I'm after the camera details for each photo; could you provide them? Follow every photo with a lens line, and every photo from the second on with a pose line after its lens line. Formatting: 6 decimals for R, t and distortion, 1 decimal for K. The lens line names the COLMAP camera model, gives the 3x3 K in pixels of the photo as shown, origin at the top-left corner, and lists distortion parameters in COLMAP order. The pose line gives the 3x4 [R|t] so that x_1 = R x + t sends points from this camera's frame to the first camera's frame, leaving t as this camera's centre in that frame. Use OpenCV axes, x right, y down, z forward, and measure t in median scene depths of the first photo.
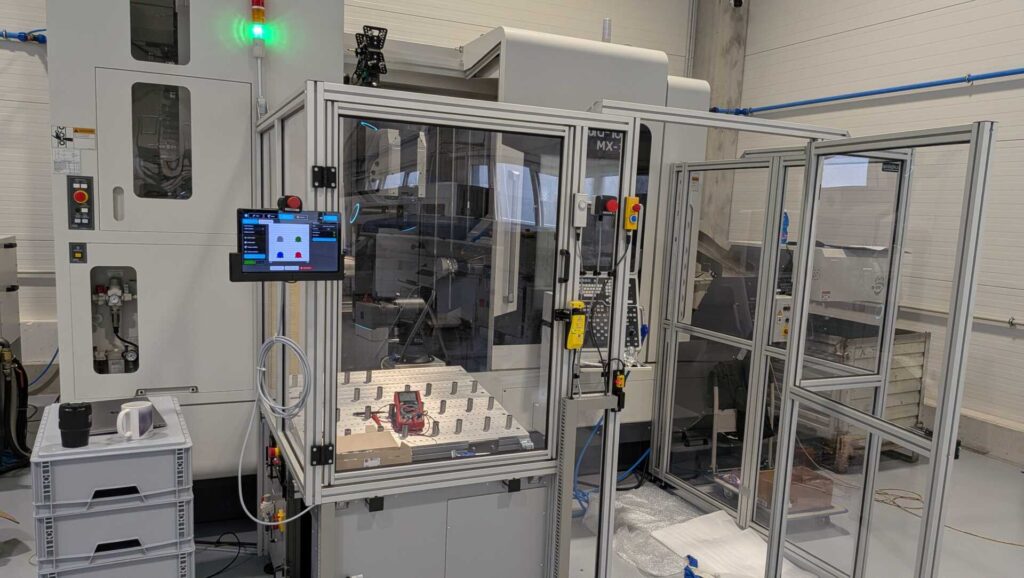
lens RADIAL K [[736.8, 0, 514.6], [0, 736.8, 313.7], [0, 0, 1]] dist [0.075007, -0.123540]
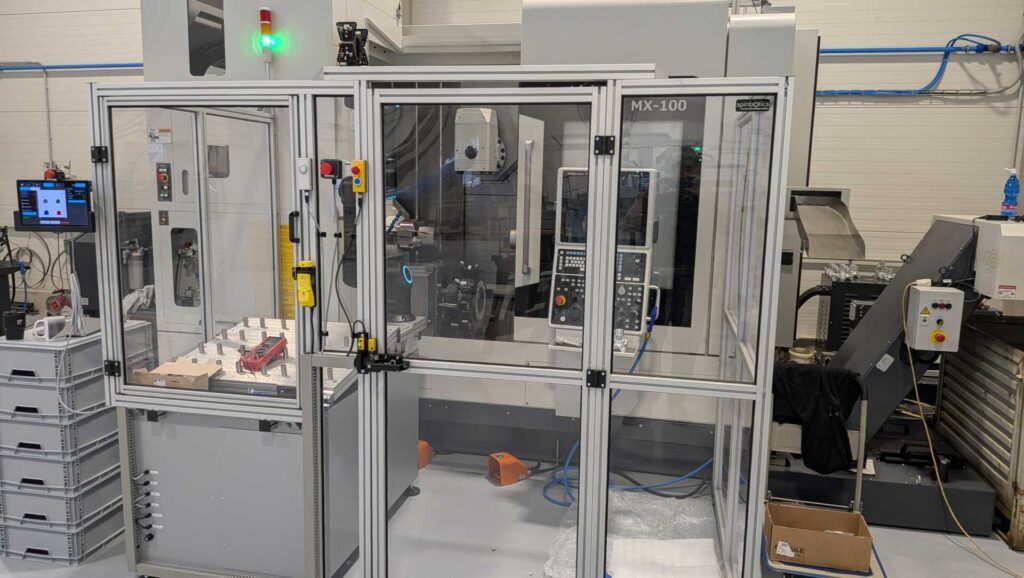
lens RADIAL K [[739.8, 0, 512.0], [0, 739.8, 289.0], [0, 0, 1]] dist [0.069988, -0.127527]
pose [[0.796667, 0.058730, -0.601559, 0.966417], [-0.065301, 0.997806, 0.010936, -0.007502], [0.600881, 0.030570, 0.798754, 0.333424]]
